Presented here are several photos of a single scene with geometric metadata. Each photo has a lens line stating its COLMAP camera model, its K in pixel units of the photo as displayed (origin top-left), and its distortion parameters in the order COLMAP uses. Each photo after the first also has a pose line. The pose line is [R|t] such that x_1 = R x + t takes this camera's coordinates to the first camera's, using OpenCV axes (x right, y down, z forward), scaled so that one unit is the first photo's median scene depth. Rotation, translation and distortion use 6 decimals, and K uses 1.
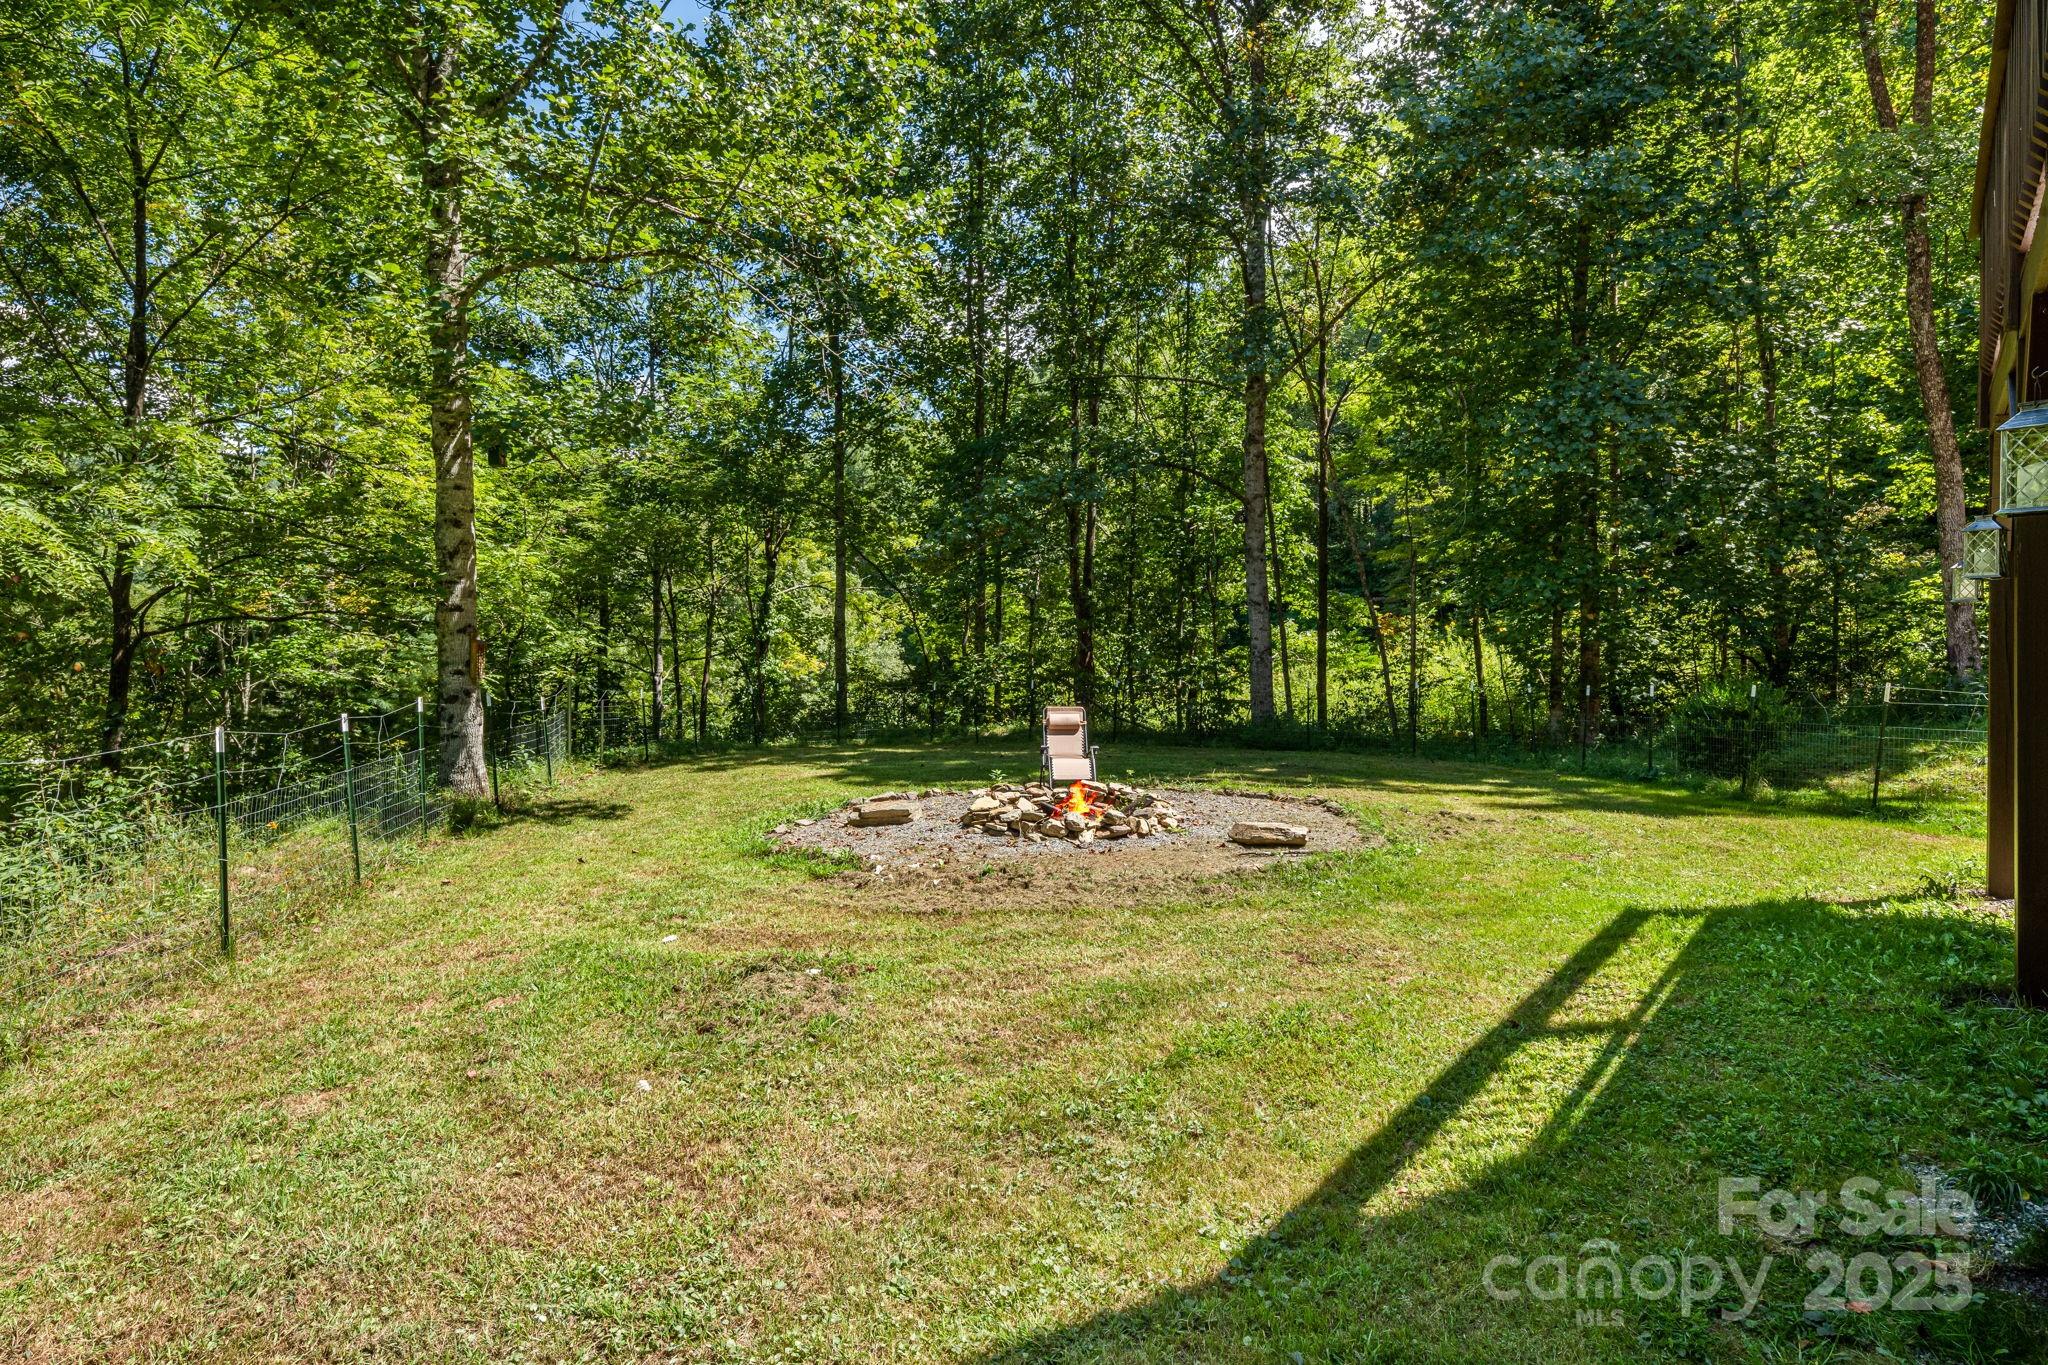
lens RADIAL K [[1040.2, 0, 1024.7], [0, 1040.2, 673.5], [0, 0, 1]] dist [-0.000125, -0.002337]
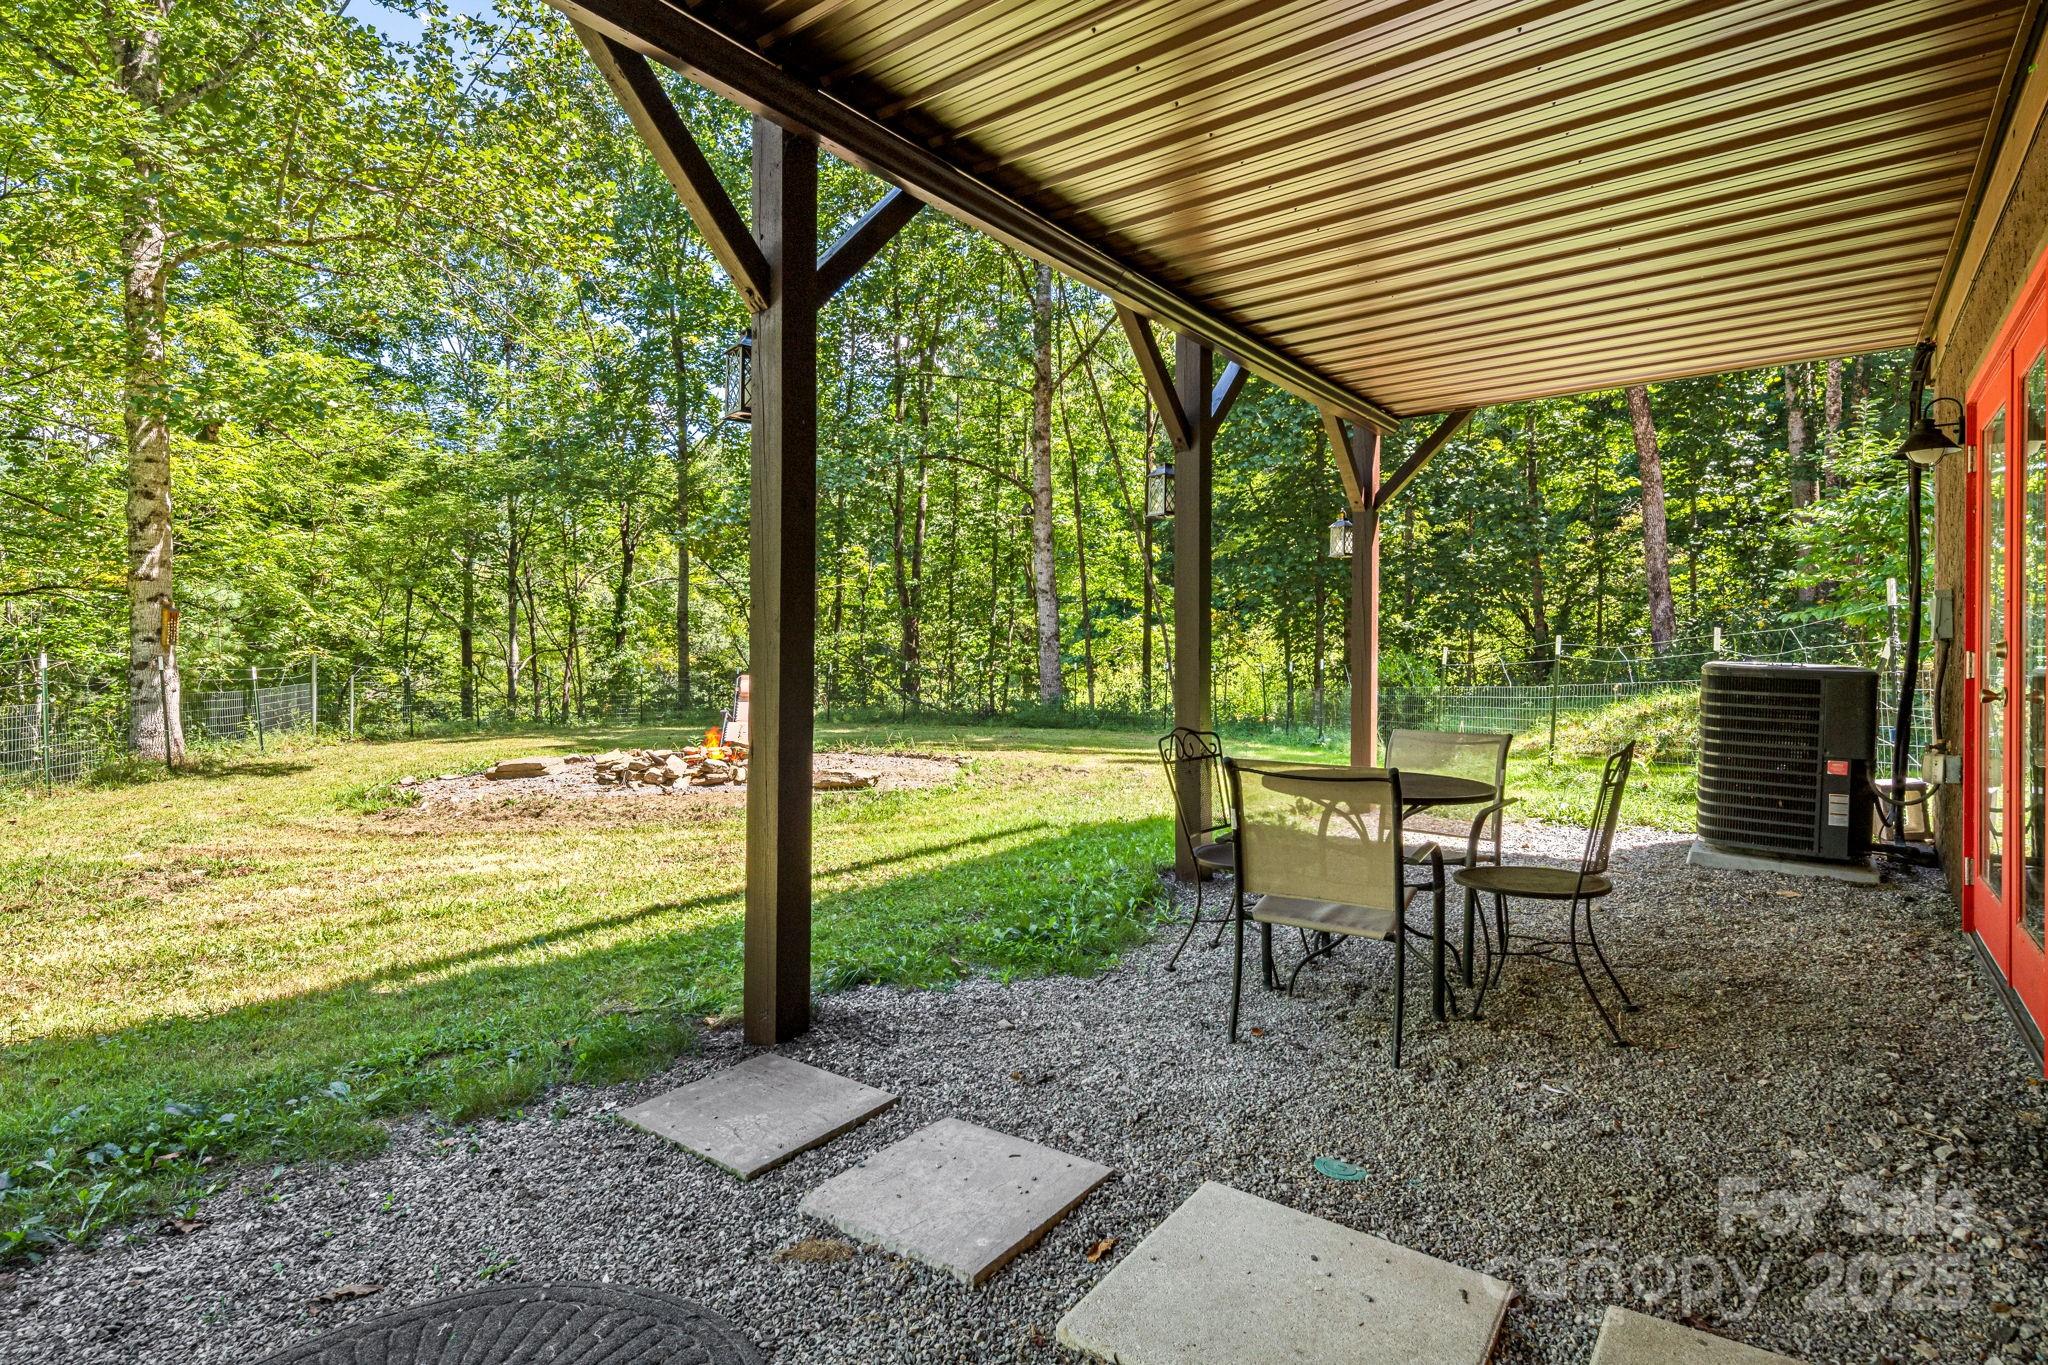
lens RADIAL K [[1040.2, 0, 1022.9], [0, 1040.2, 679.5], [0, 0, 1]] dist [-0.000125, -0.002337]
pose [[0.999316, 0.000183, 0.036985, 0.334189], [-0.000222, 0.999999, 0.001068, 0.043967], [-0.036985, -0.001076, 0.999315, -0.073702]]
